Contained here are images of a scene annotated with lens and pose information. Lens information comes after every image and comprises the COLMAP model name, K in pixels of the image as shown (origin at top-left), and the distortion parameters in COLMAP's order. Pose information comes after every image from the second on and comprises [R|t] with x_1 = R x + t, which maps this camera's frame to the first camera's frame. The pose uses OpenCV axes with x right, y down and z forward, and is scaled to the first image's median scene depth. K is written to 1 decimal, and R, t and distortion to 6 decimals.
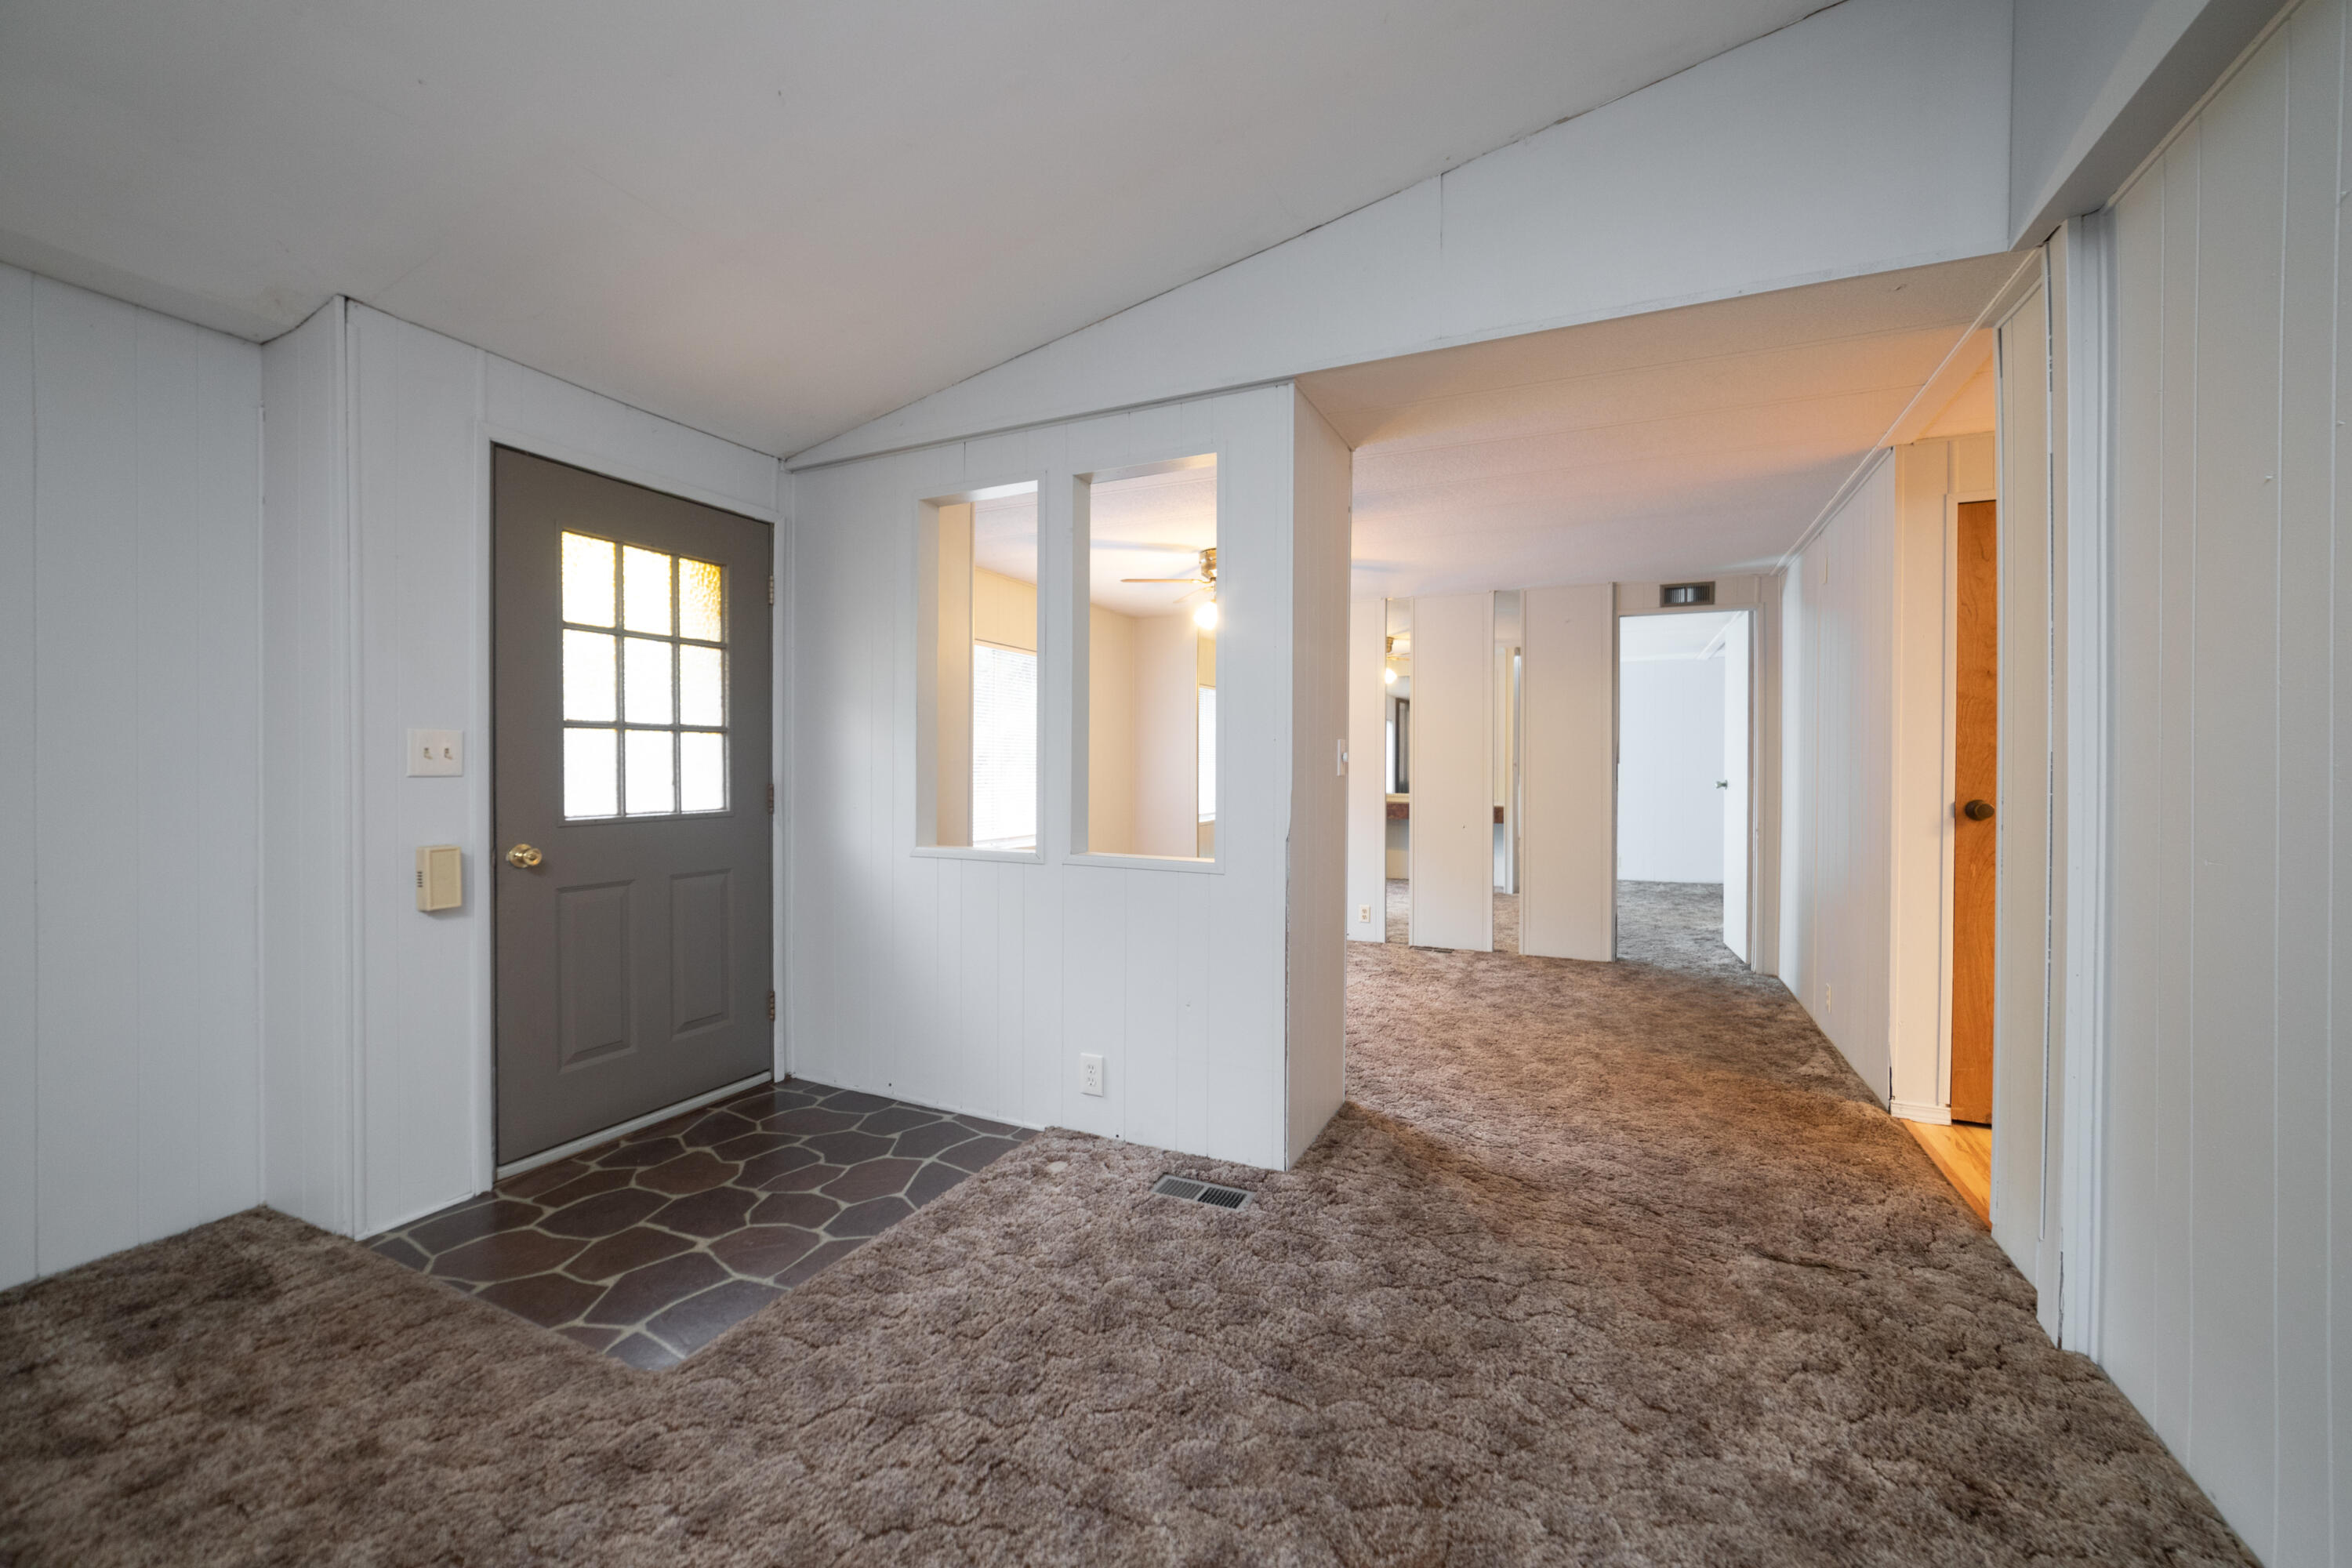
lens RADIAL K [[910.9, 0, 1181.4], [0, 910.9, 776.6], [0, 0, 1]] dist [-0.029052, 0.014038]
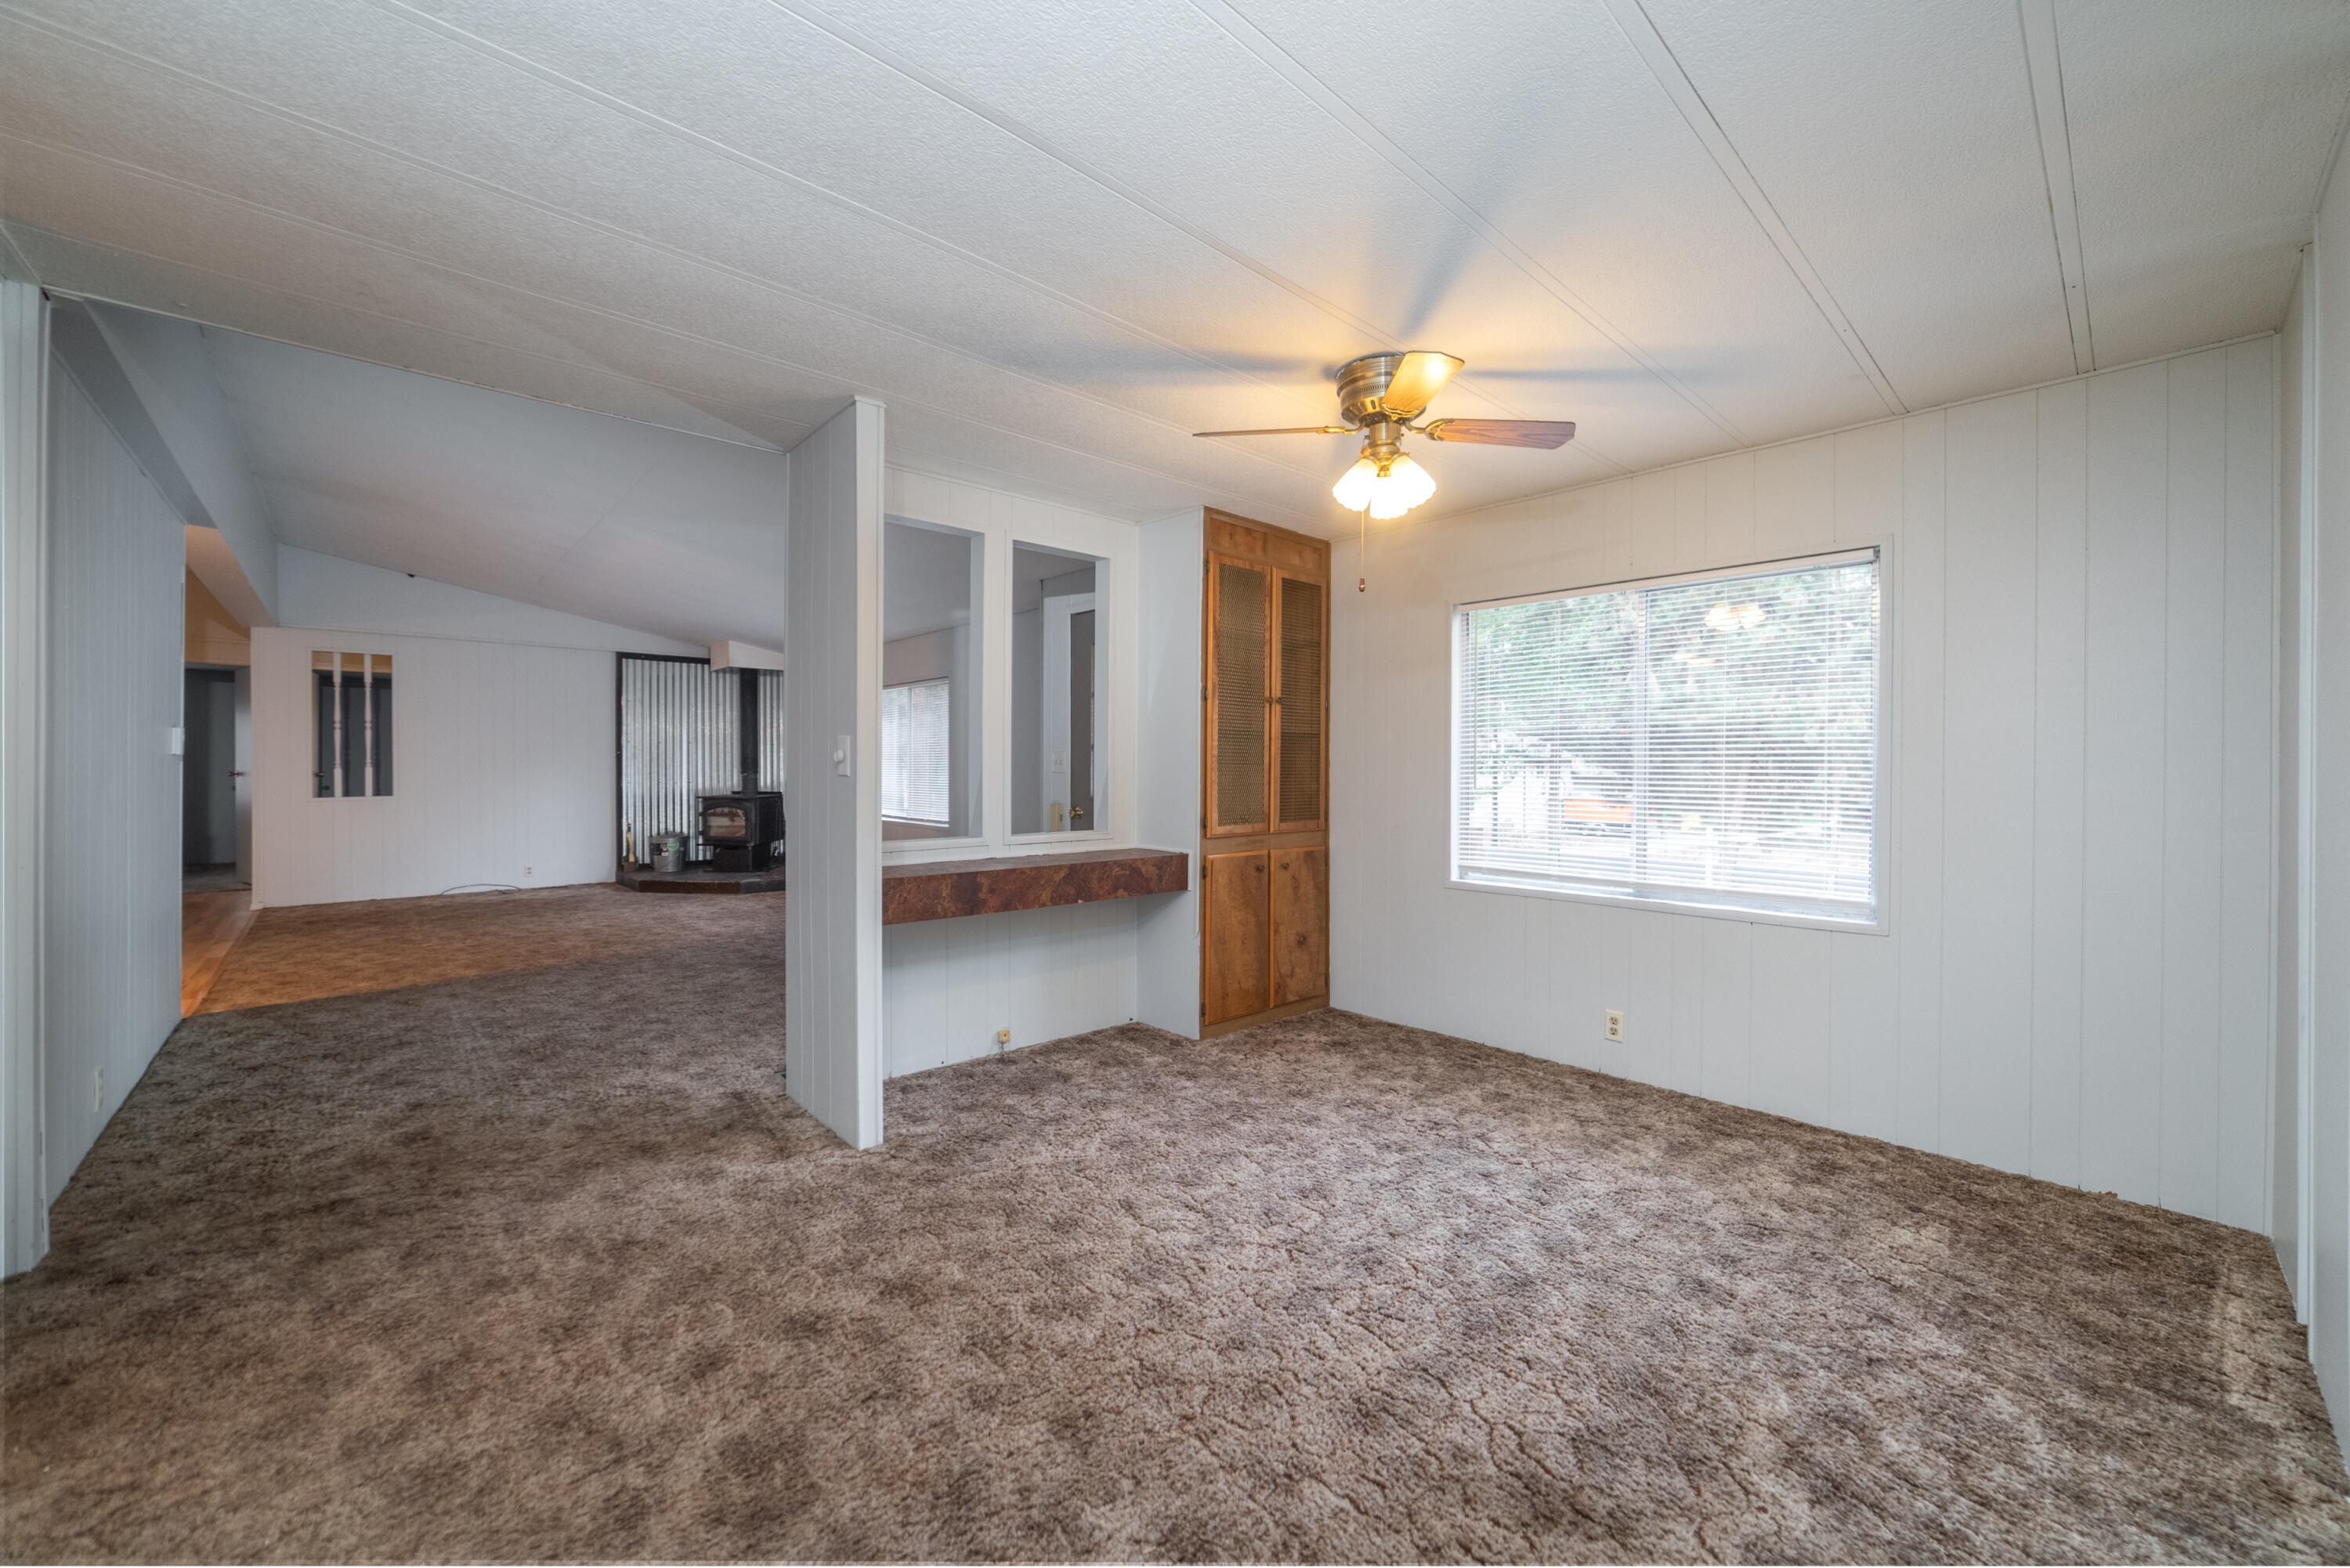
lens RADIAL K [[910.1, 0, 1180.4], [0, 910.1, 776.6], [0, 0, 1]] dist [-0.029052, 0.014038]
pose [[-0.381874, -0.001984, -0.924212, 2.366897], [-0.019405, 0.999794, 0.005871, -0.023284], [0.924011, 0.020176, -0.381834, 4.422505]]
